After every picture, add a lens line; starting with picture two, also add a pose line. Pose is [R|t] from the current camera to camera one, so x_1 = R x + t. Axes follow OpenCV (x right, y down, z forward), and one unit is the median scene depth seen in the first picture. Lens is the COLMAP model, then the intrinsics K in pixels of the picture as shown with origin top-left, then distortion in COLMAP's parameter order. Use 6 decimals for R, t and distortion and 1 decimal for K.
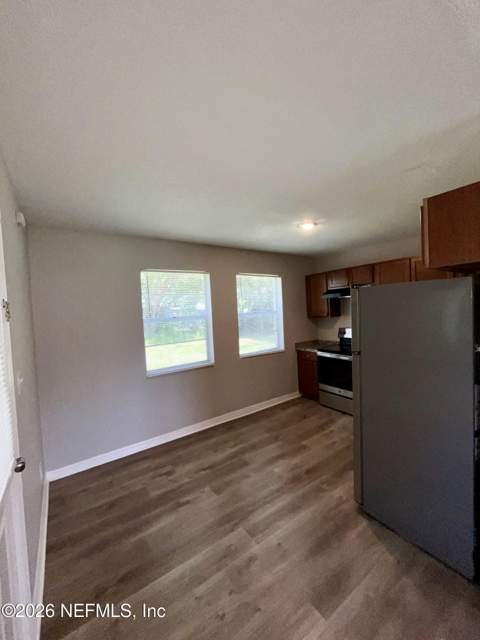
lens RADIAL K [[259.4, 0, 242.8], [0, 259.4, 318.0], [0, 0, 1]] dist [-0.001483, -0.000282]
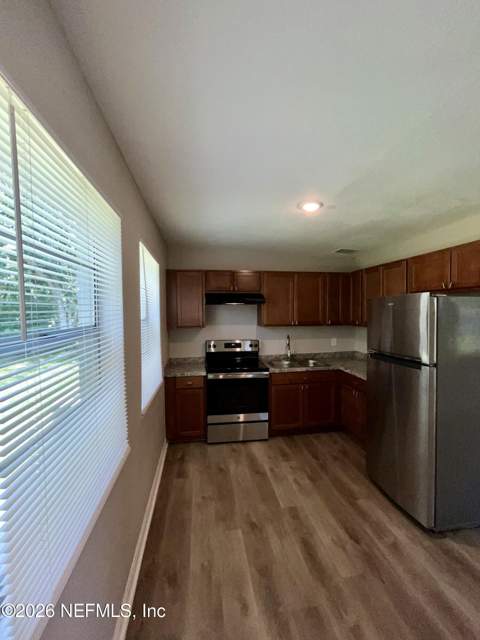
lens RADIAL K [[259.4, 0, 240.9], [0, 259.4, 320.0], [0, 0, 1]] dist [-0.001483, -0.000282]
pose [[0.444582, 0.018109, 0.895555, -0.377738], [0.015384, 0.999494, -0.027847, -0.002579], [-0.895606, 0.026158, 0.444078, 0.646759]]
